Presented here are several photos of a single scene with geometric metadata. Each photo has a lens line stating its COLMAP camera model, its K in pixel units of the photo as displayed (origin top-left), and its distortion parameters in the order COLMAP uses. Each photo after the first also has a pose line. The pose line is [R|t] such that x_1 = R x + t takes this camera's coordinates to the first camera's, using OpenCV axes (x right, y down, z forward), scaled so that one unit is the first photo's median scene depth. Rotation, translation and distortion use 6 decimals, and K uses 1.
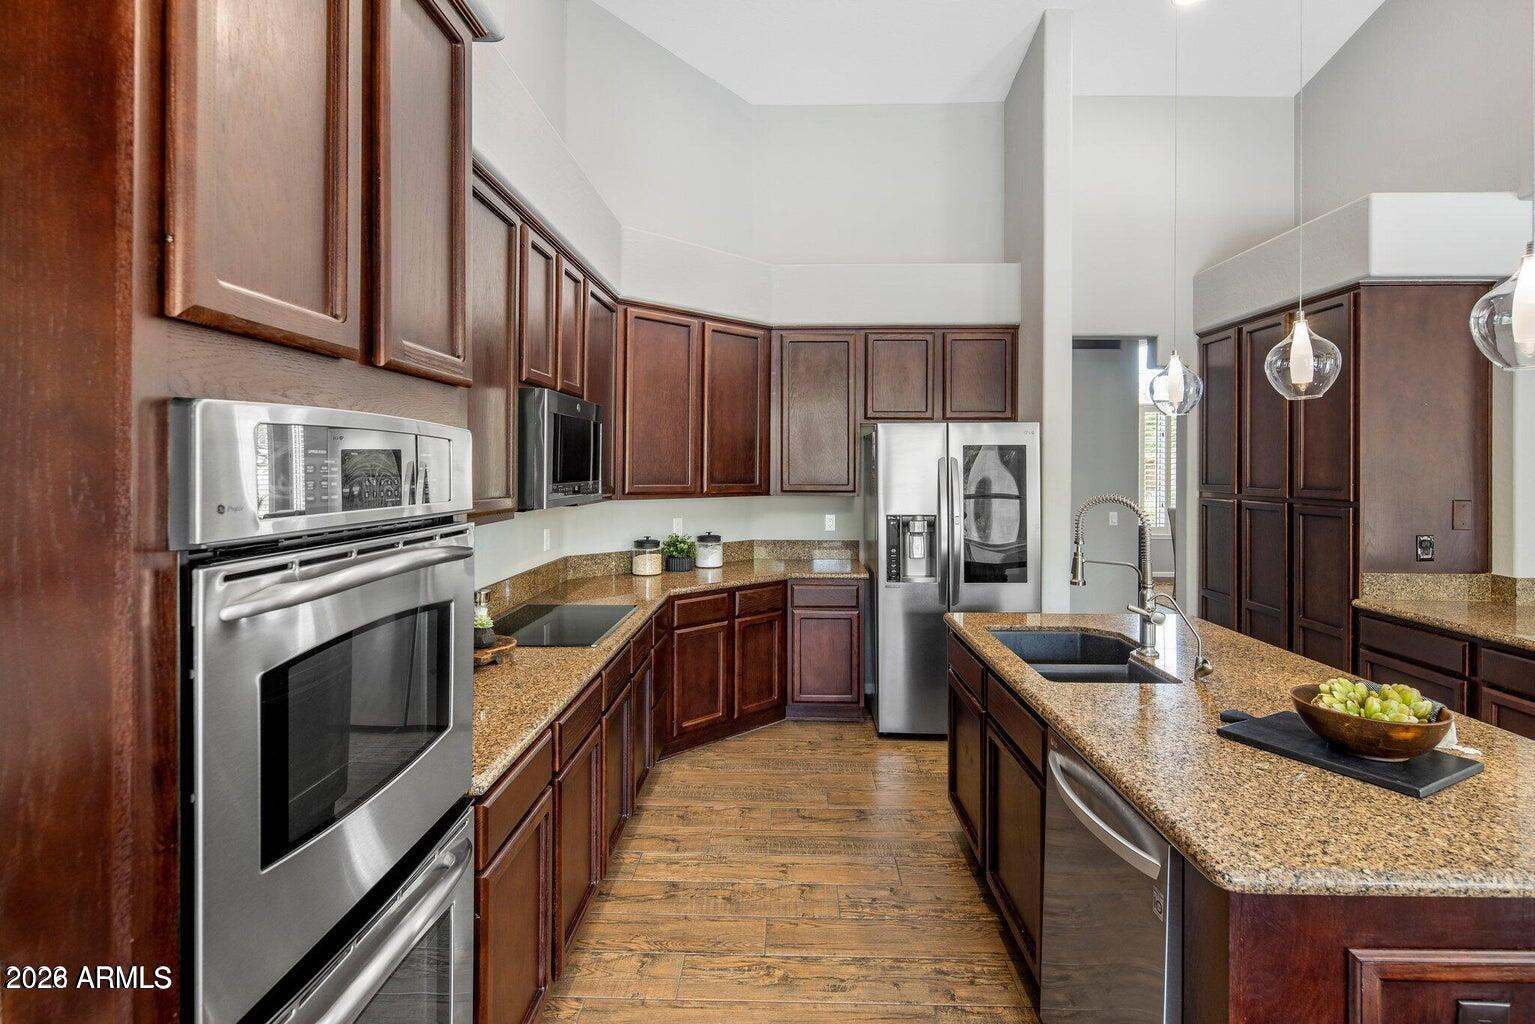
lens RADIAL K [[741.7, 0, 770.1], [0, 741.7, 474.2], [0, 0, 1]] dist [0.001386, -0.001705]
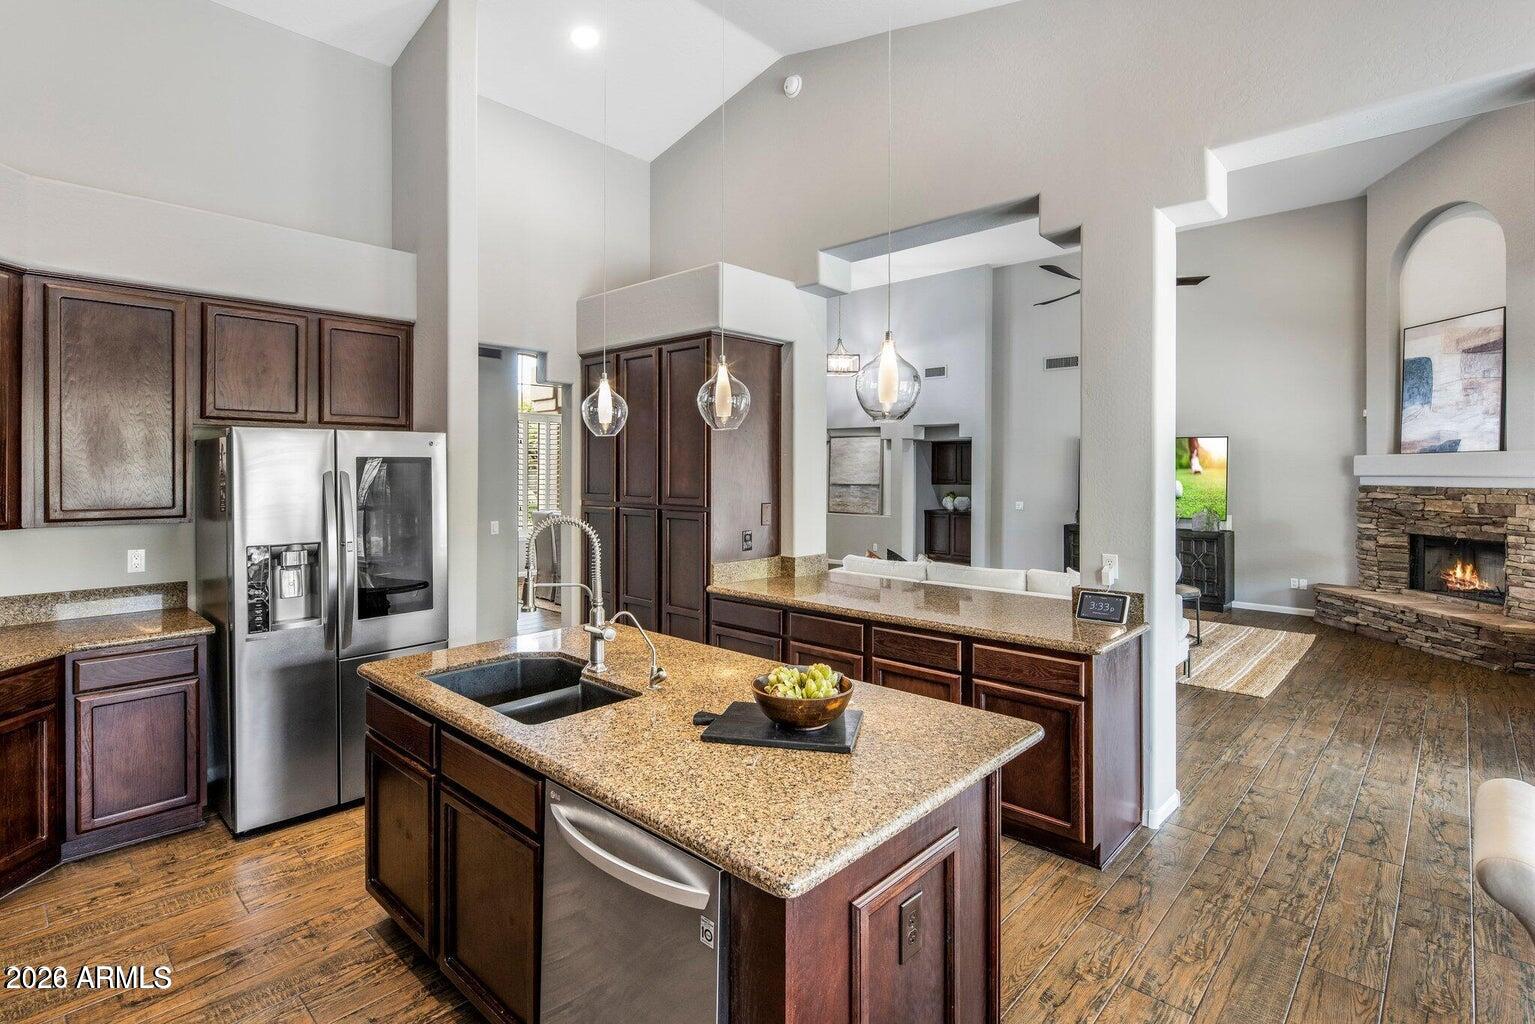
lens RADIAL K [[741.7, 0, 770.1], [0, 741.7, 474.2], [0, 0, 1]] dist [0.001386, -0.001705]
pose [[0.660109, -0.007530, 0.751132, -0.064839], [0.007757, 0.999965, 0.003208, -0.019054], [-0.751130, 0.003709, 0.660144, 0.092852]]
